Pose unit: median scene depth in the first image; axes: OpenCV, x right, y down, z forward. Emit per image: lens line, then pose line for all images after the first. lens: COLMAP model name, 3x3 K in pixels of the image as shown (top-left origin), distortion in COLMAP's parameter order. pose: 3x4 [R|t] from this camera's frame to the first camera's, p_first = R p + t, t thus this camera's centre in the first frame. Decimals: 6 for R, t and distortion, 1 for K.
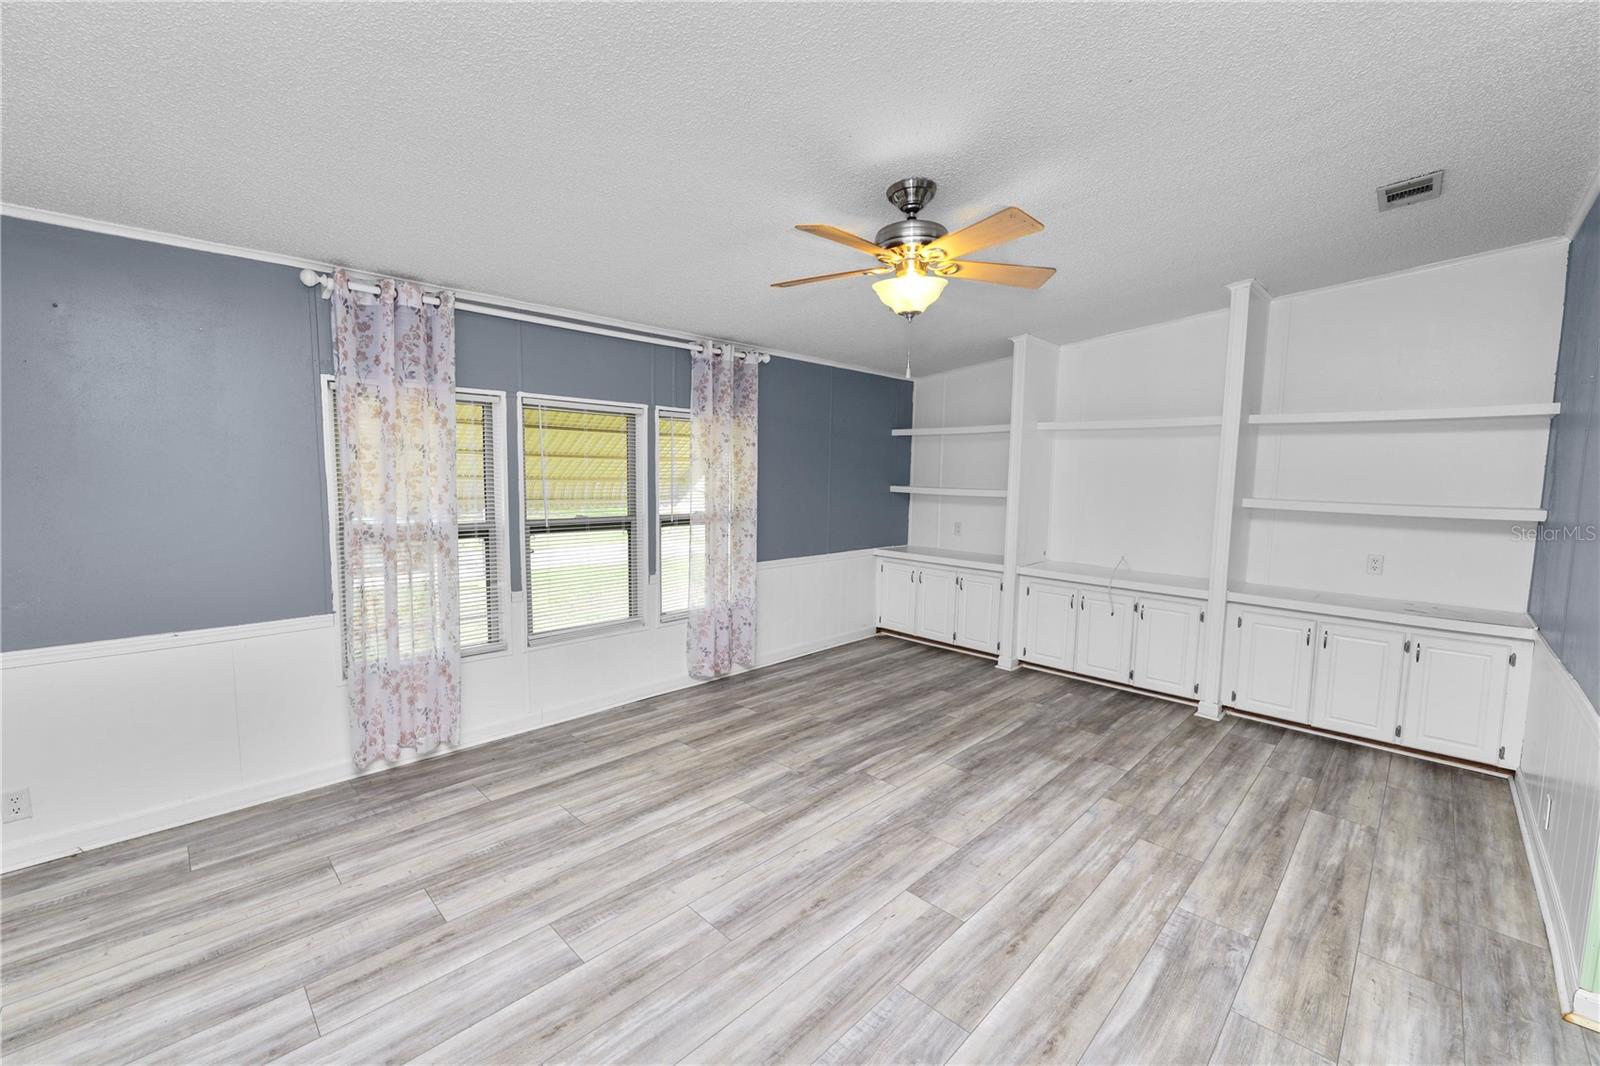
lens RADIAL K [[651.9, 0, 800.3], [0, 651.9, 532.2], [0, 0, 1]] dist [-0.012862, 0.000632]
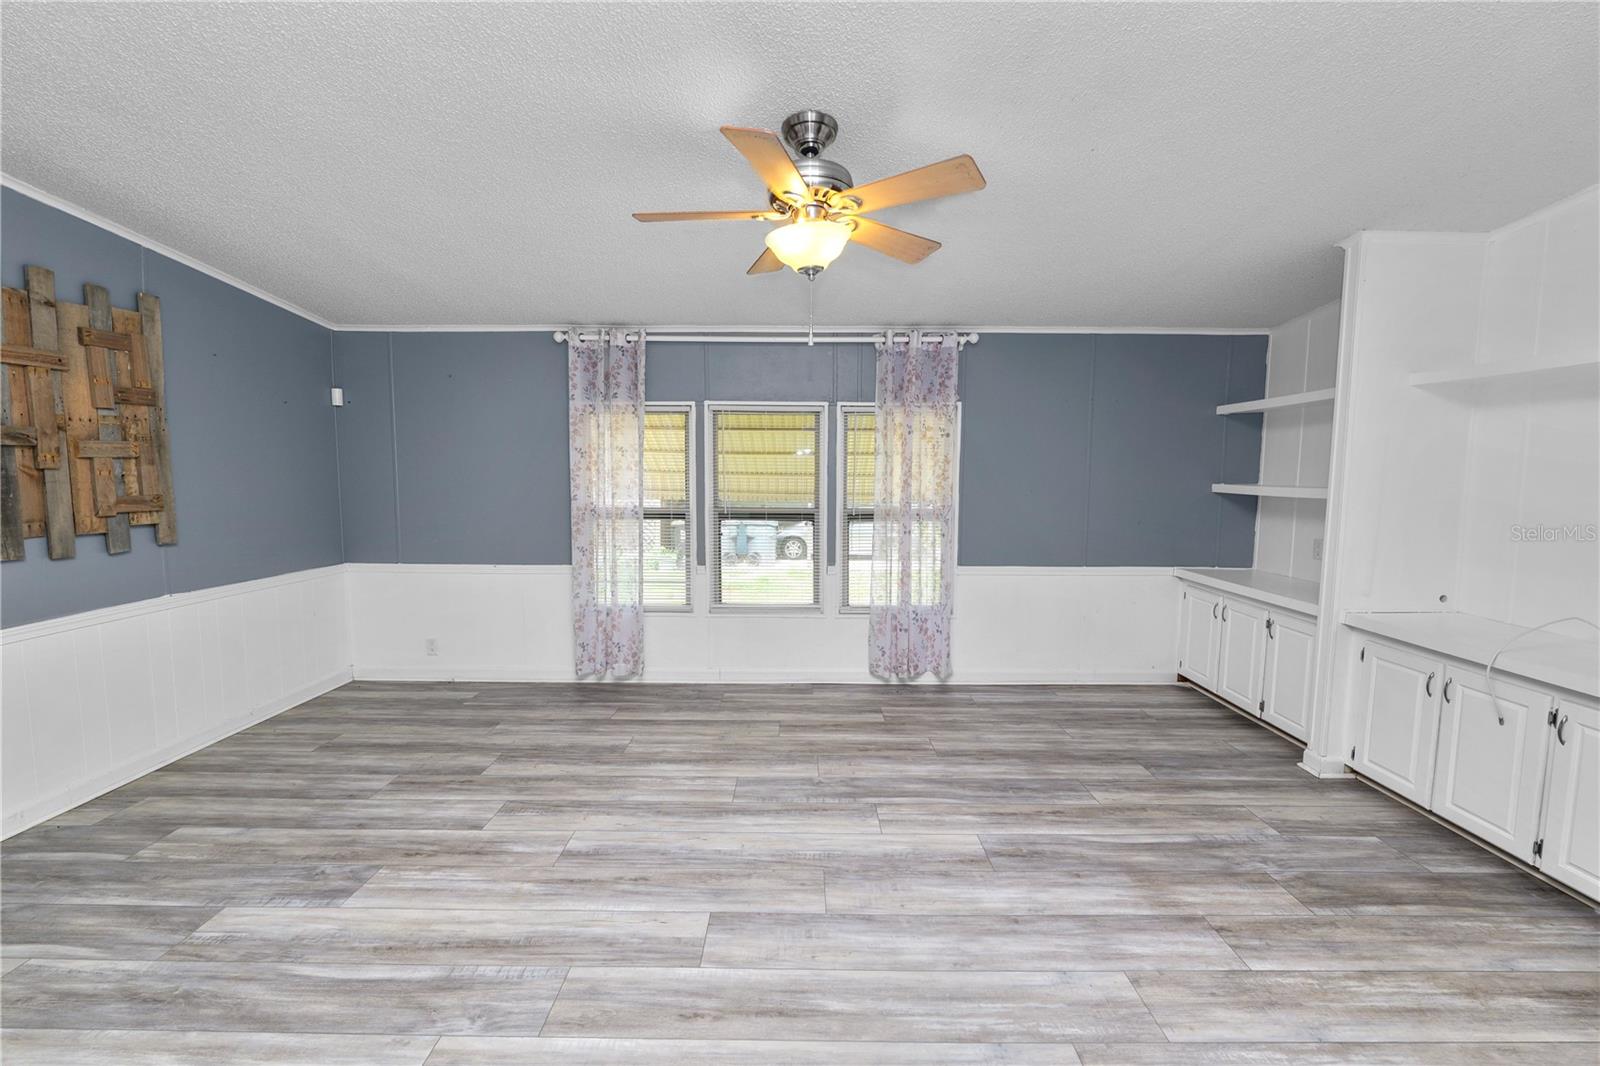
lens RADIAL K [[651.9, 0, 800.3], [0, 651.9, 532.2], [0, 0, 1]] dist [-0.012862, 0.000632]
pose [[0.698858, 0.052812, -0.713308, 0.537996], [-0.061091, 0.998033, 0.014039, 0.000533], [0.712647, 0.033766, 0.700710, 0.269962]]
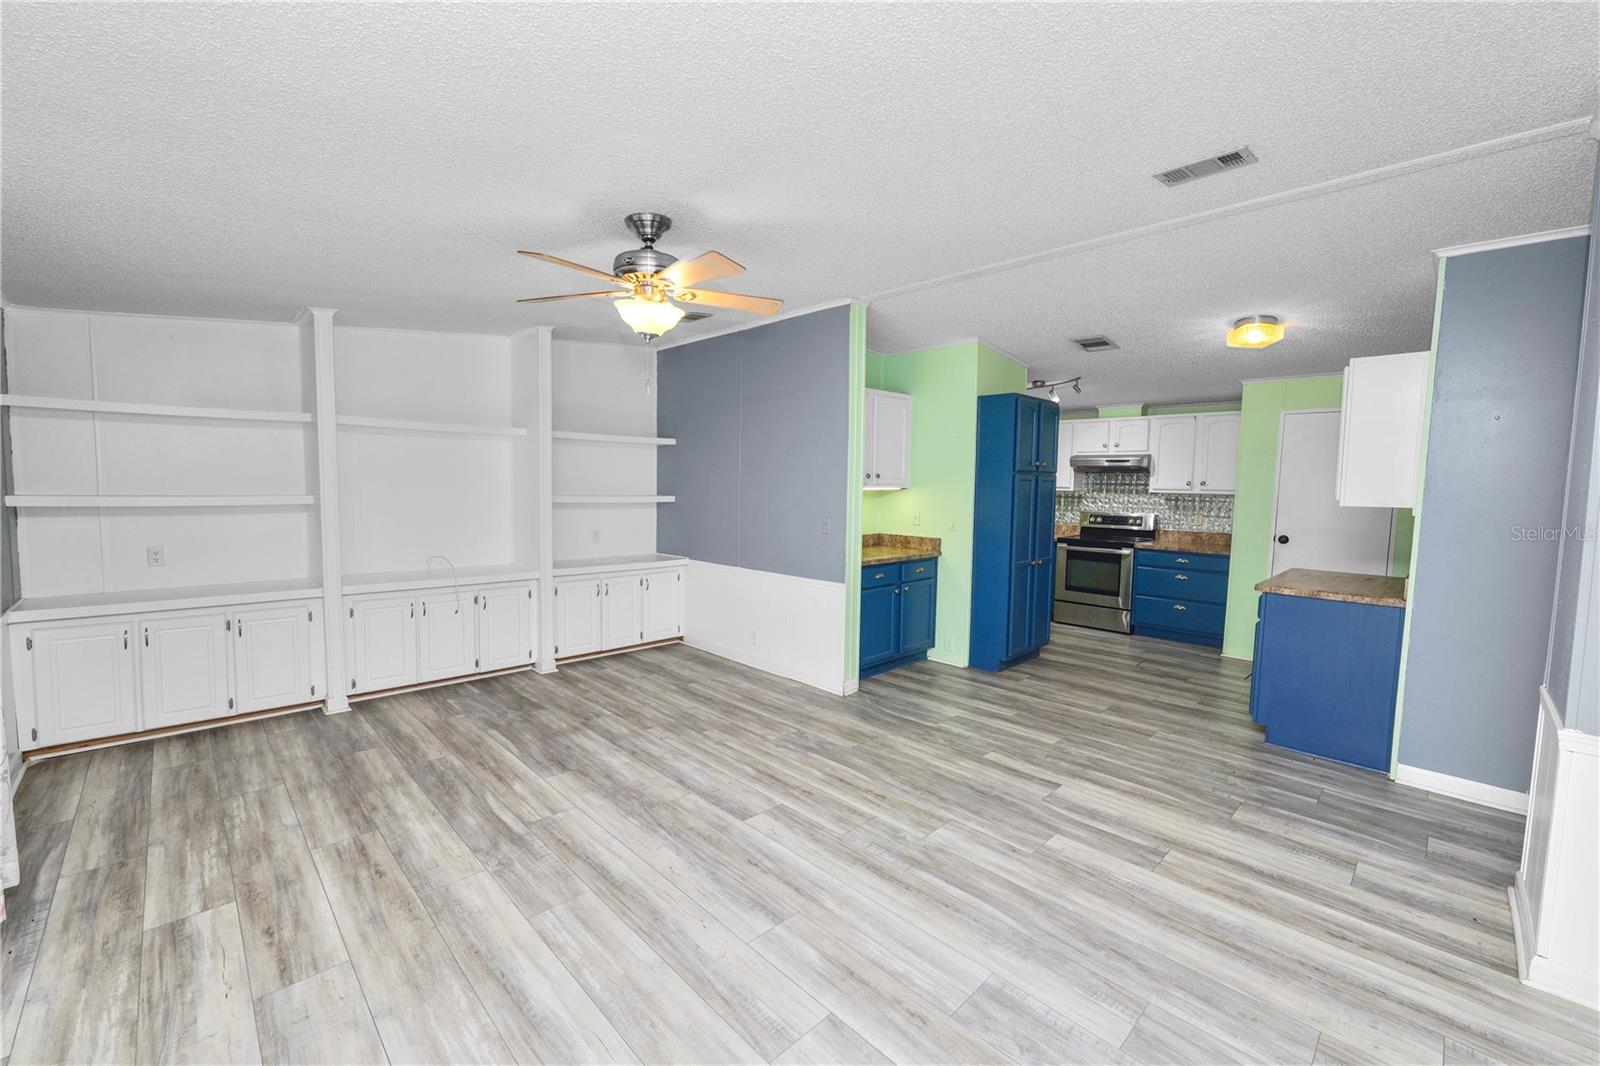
lens RADIAL K [[651.9, 0, 800.3], [0, 651.9, 532.2], [0, 0, 1]] dist [-0.012862, 0.000632]
pose [[0.022113, -0.091106, 0.995596, -0.628914], [0.077040, 0.993033, 0.089160, -0.059680], [-0.996783, 0.074729, 0.028978, 0.503717]]
